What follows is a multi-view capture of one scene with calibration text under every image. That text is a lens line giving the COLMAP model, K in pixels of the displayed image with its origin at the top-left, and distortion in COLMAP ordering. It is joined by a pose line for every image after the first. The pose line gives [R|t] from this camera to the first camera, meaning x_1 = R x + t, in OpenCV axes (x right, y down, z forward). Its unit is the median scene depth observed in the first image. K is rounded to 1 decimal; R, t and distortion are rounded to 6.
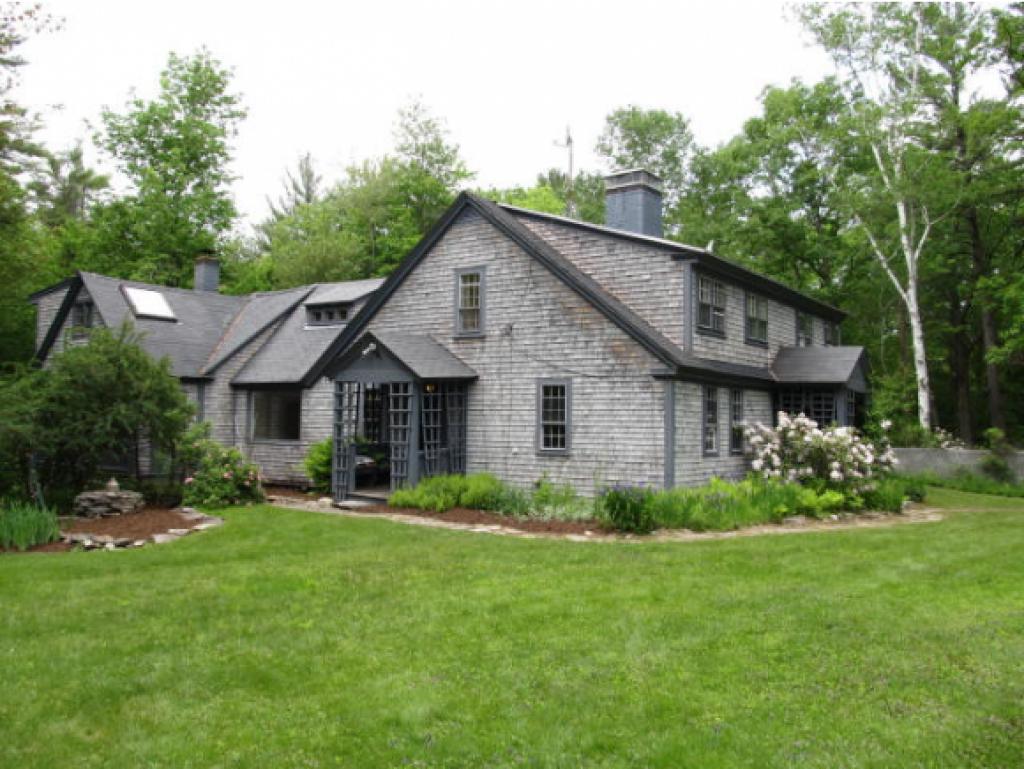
lens RADIAL K [[832.1, 0, 515.2], [0, 832.1, 376.3], [0, 0, 1]] dist [-0.056705, 0.015908]
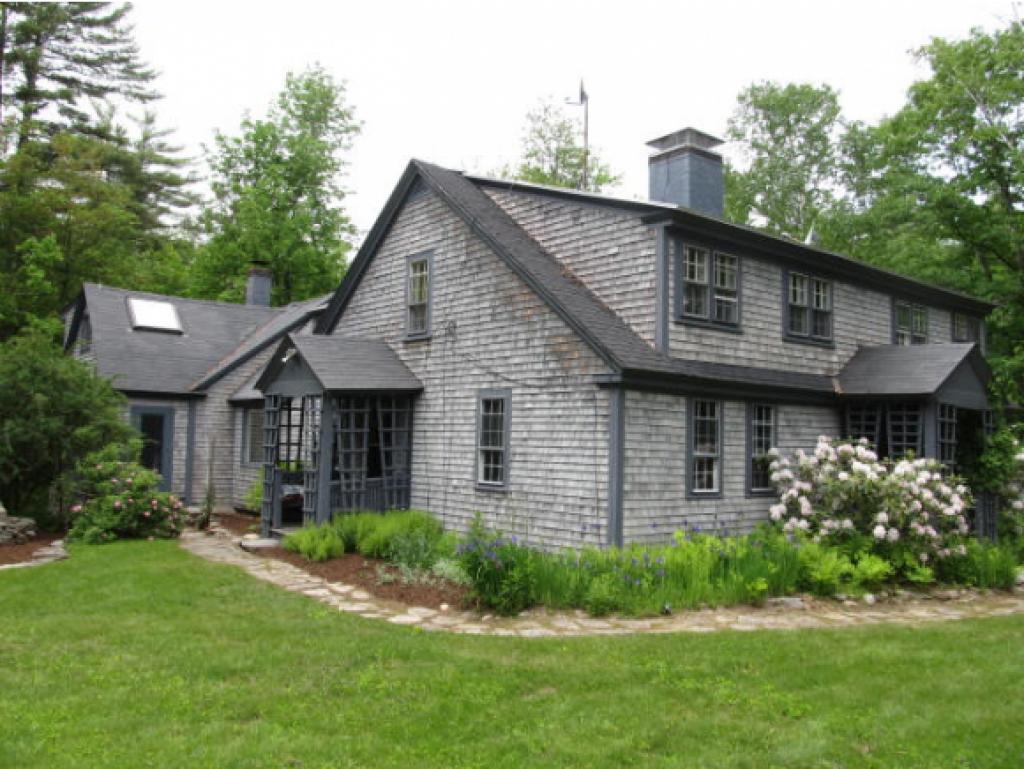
lens RADIAL K [[832.1, 0, 509.8], [0, 832.1, 384.7], [0, 0, 1]] dist [-0.056705, 0.015908]
pose [[0.966114, -0.007496, -0.258006, 0.240529], [0.003197, 0.999849, -0.017078, 0.010510], [0.258095, 0.015675, 0.965992, 0.252806]]
